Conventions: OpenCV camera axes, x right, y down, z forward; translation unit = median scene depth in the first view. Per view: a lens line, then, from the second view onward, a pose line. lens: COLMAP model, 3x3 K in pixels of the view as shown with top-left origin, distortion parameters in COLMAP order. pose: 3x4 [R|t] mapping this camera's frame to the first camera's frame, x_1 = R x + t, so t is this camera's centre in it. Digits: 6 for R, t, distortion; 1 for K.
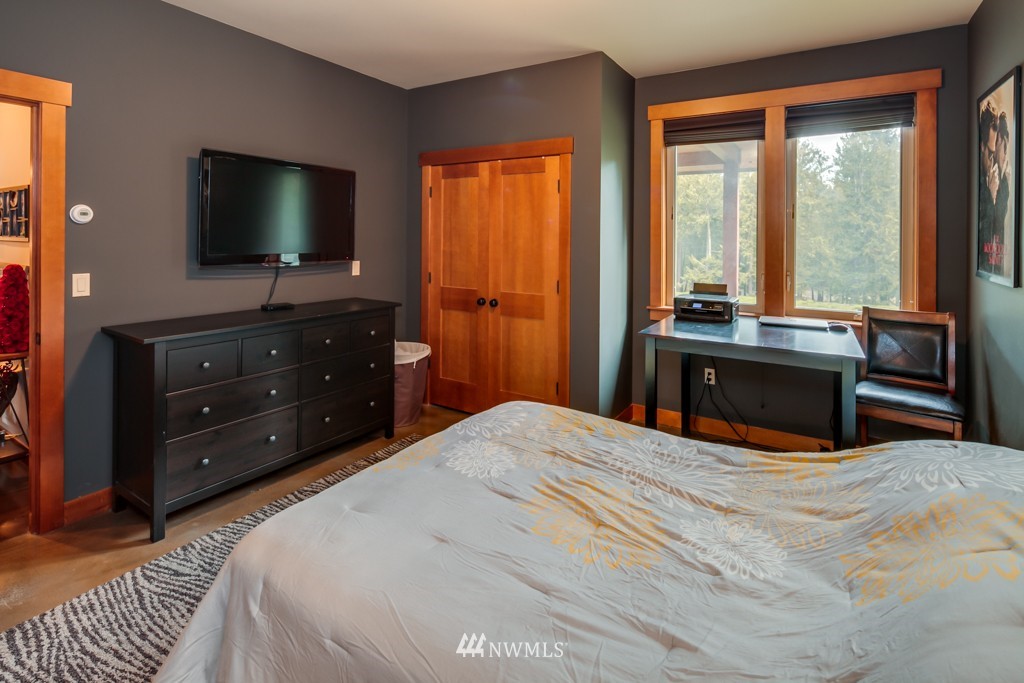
lens RADIAL K [[499.3, 0, 509.2], [0, 499.3, 316.2], [0, 0, 1]] dist [-0.000346, -0.000454]
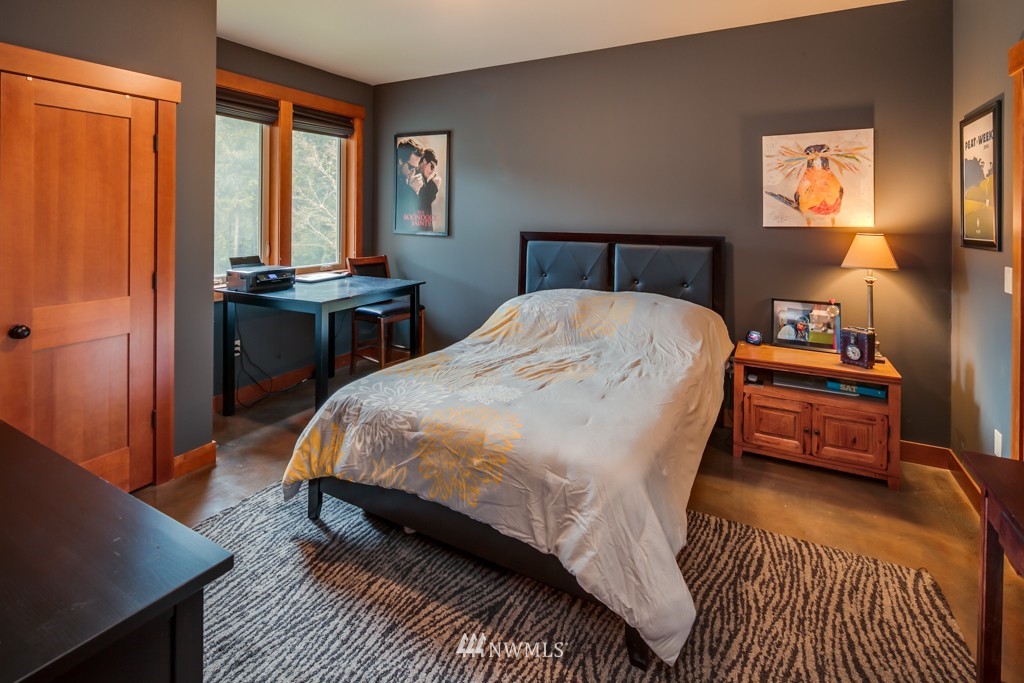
lens RADIAL K [[499.3, 0, 509.2], [0, 499.3, 316.2], [0, 0, 1]] dist [-0.000346, -0.000454]
pose [[-0.083612, -0.215115, 0.973003, -0.777796], [0.141331, 0.963992, 0.225267, -0.115520], [-0.986425, 0.156350, -0.050199, 0.608276]]
